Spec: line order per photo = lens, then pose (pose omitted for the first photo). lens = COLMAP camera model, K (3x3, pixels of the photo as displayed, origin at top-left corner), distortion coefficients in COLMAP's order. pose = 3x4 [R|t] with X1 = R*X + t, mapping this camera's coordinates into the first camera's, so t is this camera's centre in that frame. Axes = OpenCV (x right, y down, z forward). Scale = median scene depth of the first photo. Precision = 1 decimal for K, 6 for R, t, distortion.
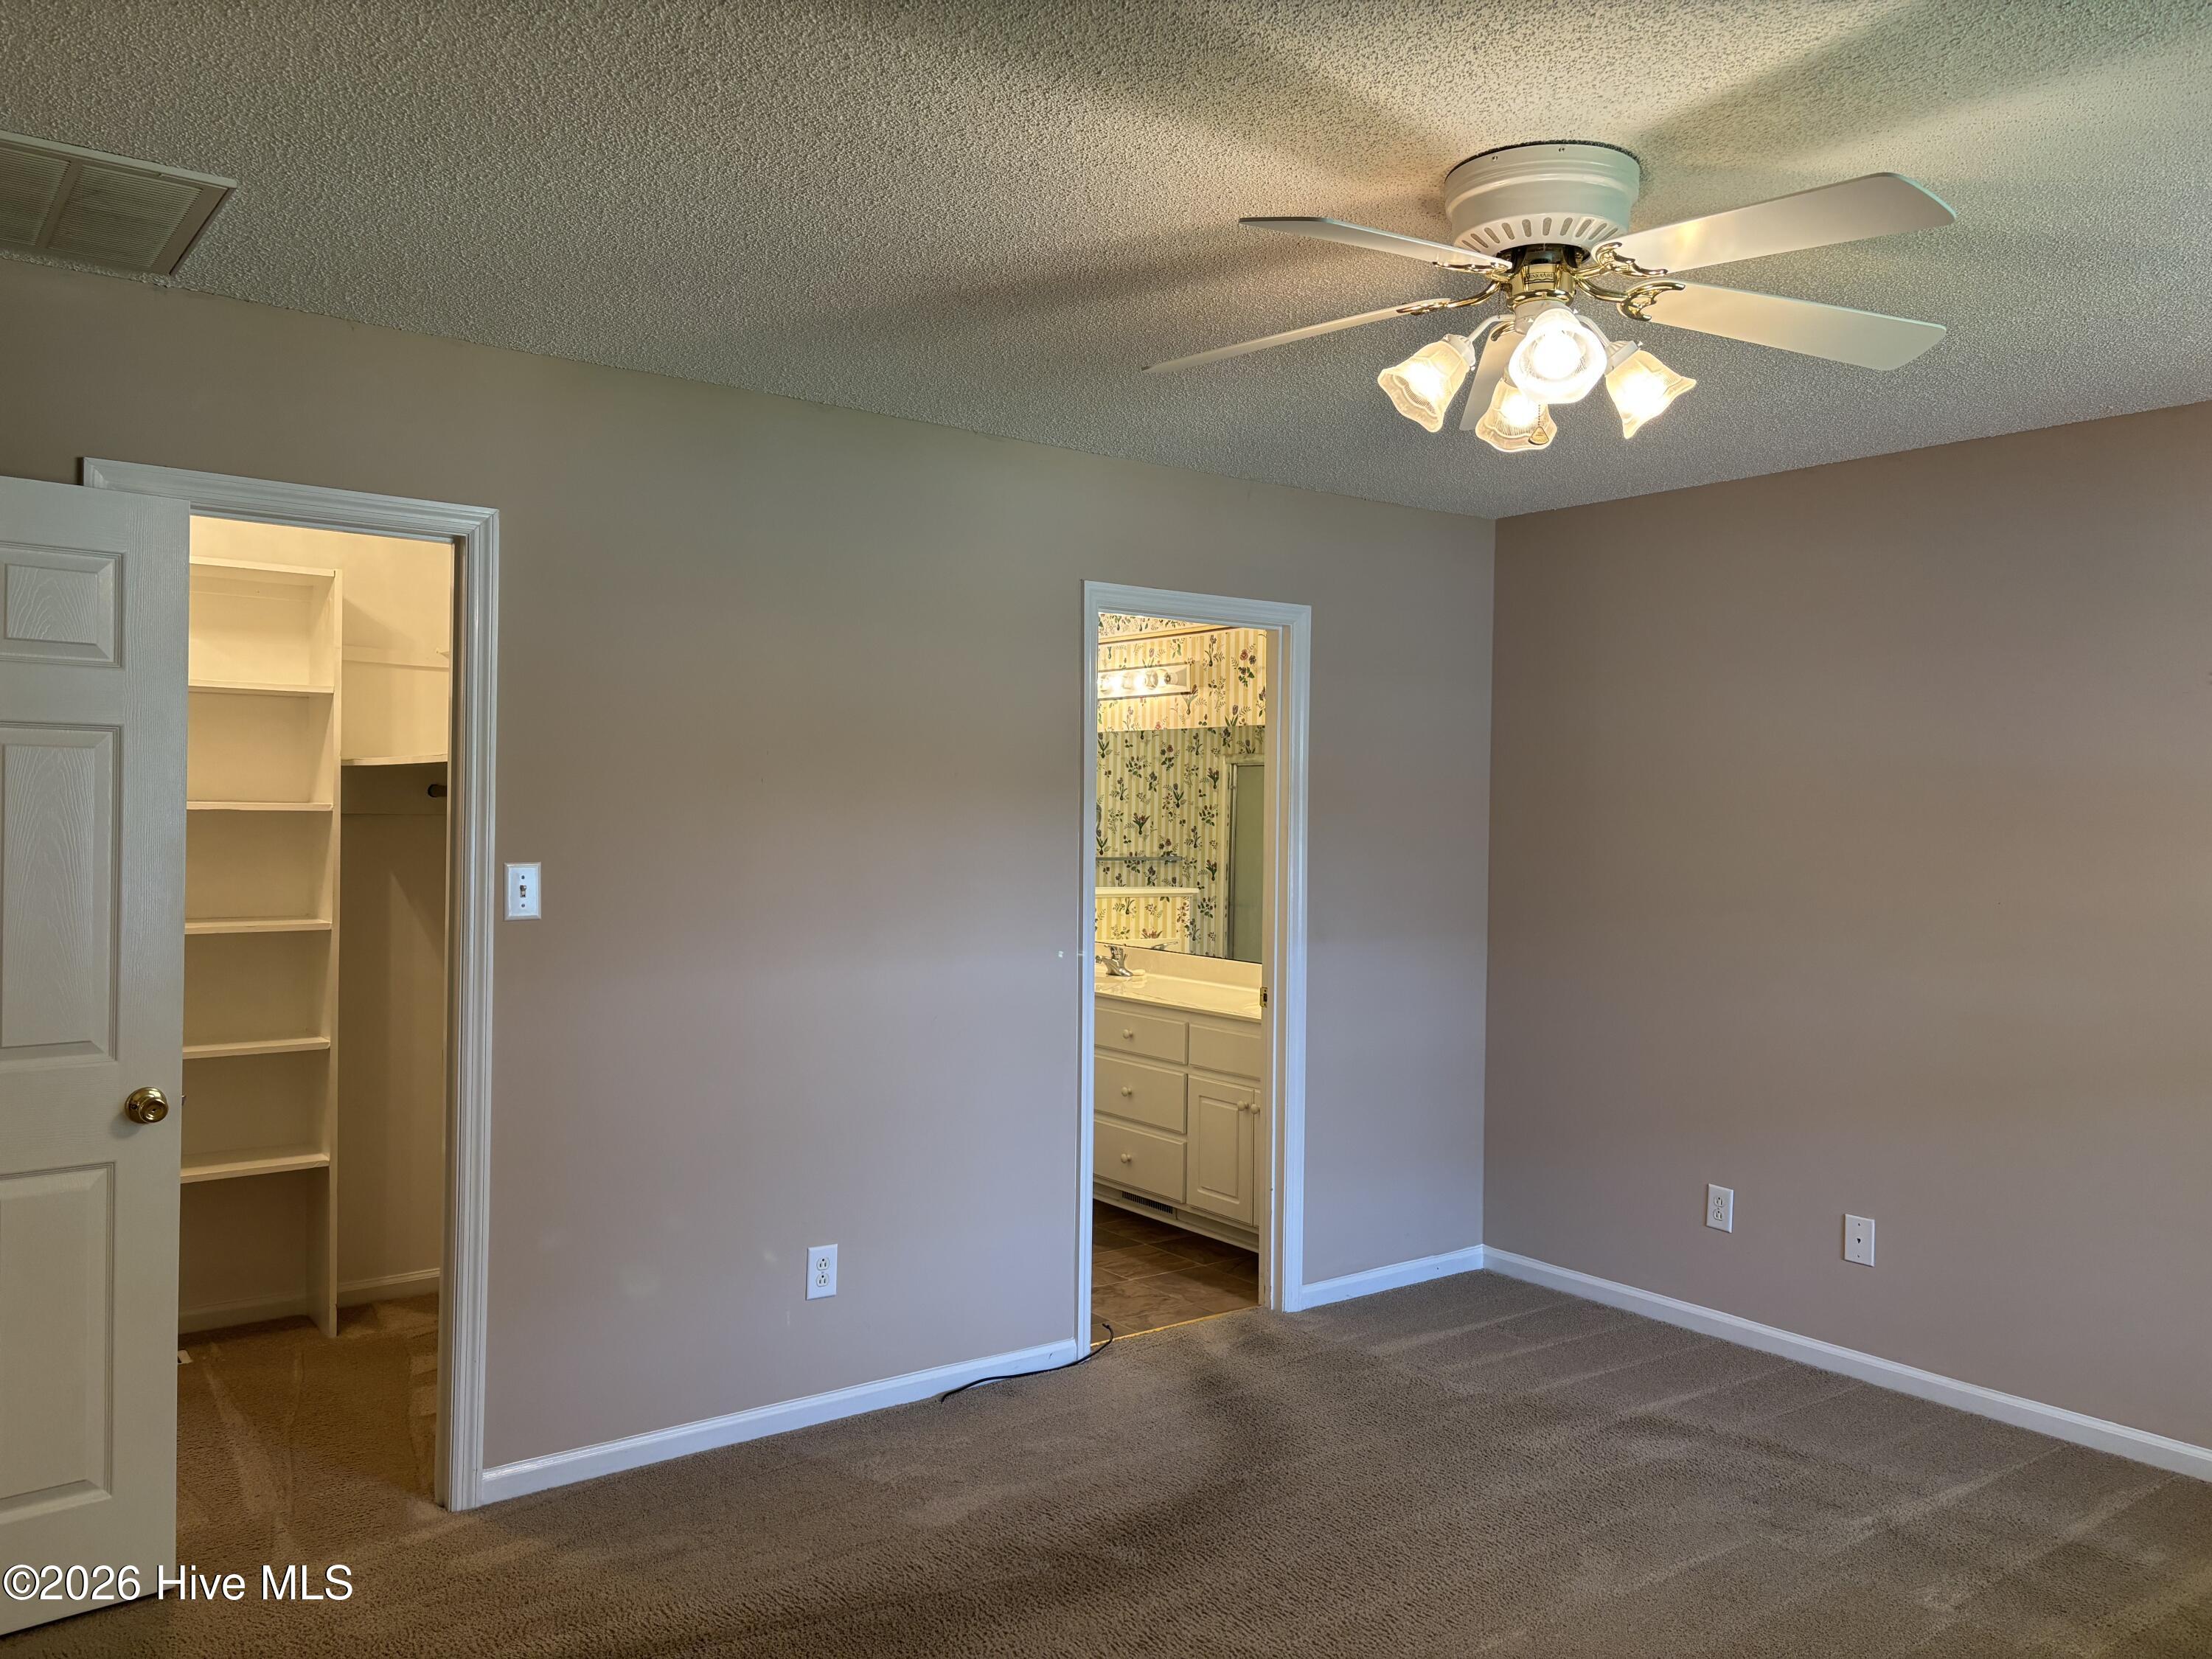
lens RADIAL K [[1669.0, 0, 1105.3], [0, 1669.0, 824.4], [0, 0, 1]] dist [0.064939, -0.082504]
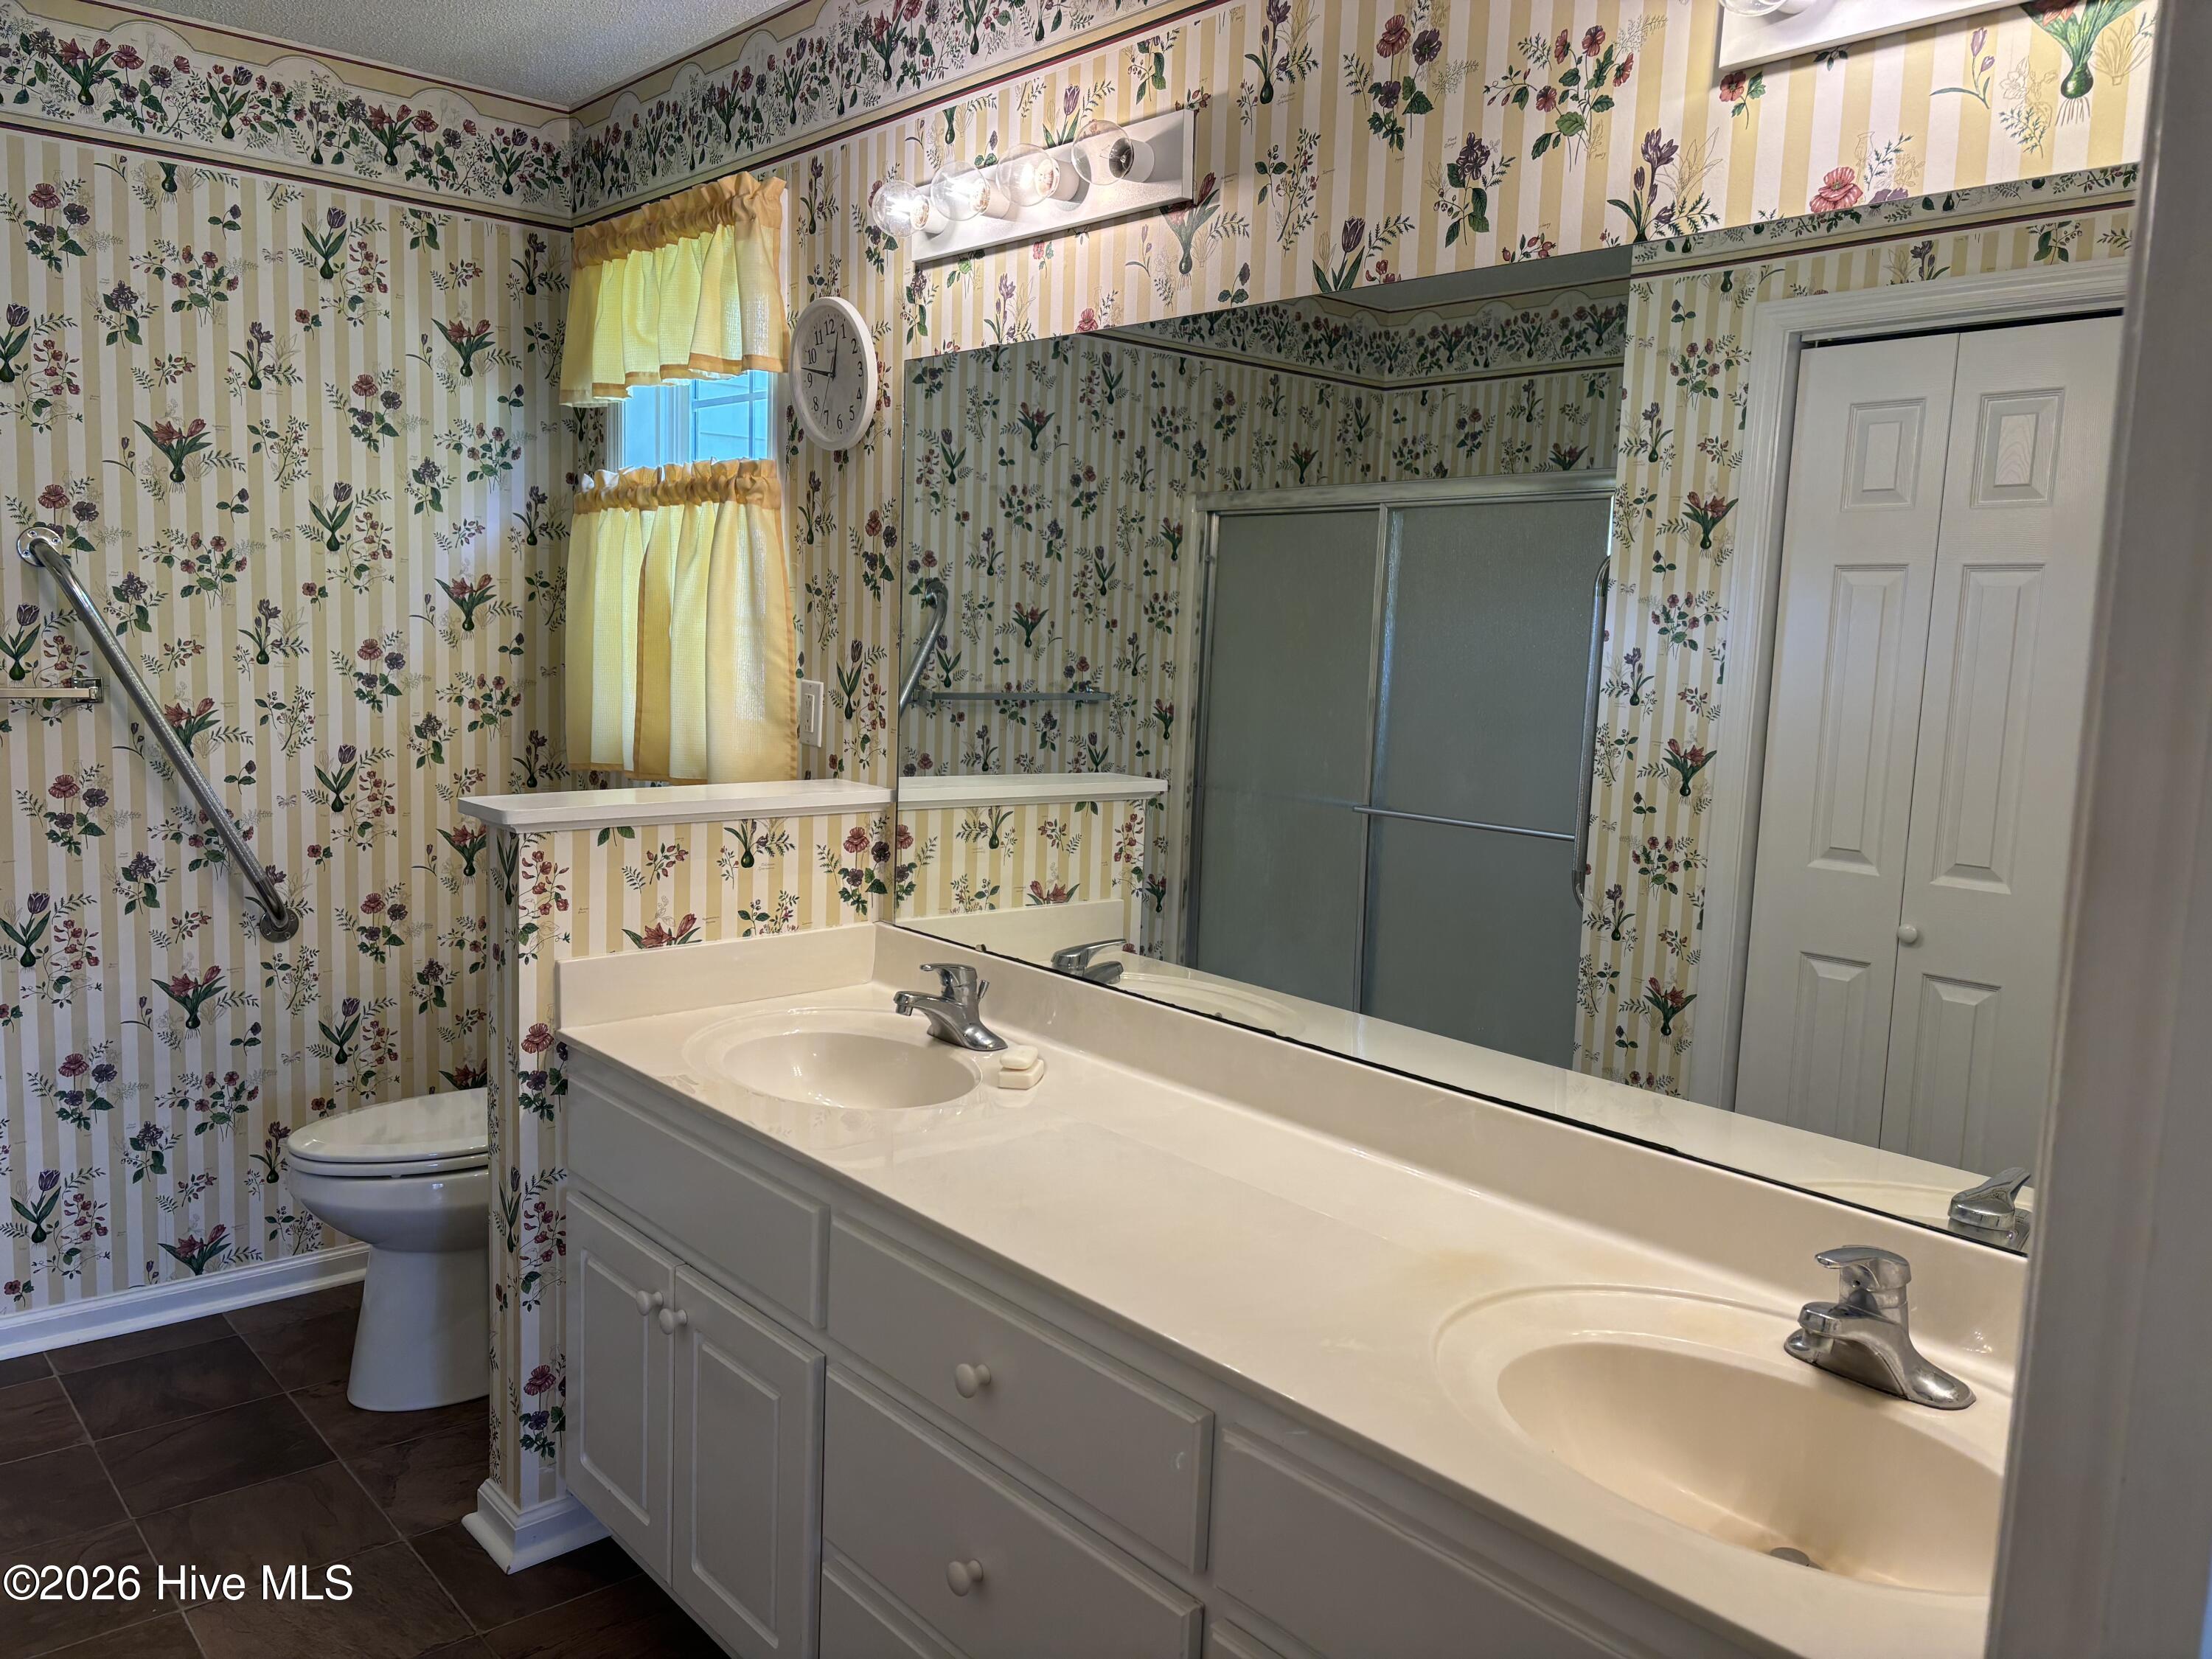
lens RADIAL K [[1669.0, 0, 1105.3], [0, 1669.0, 824.4], [0, 0, 1]] dist [0.064939, -0.082504]
pose [[0.997433, 0.012574, 0.070491, 0.009694], [-0.020302, 0.993723, 0.110014, 0.003298], [-0.068666, -0.111163, 0.991427, 0.502713]]
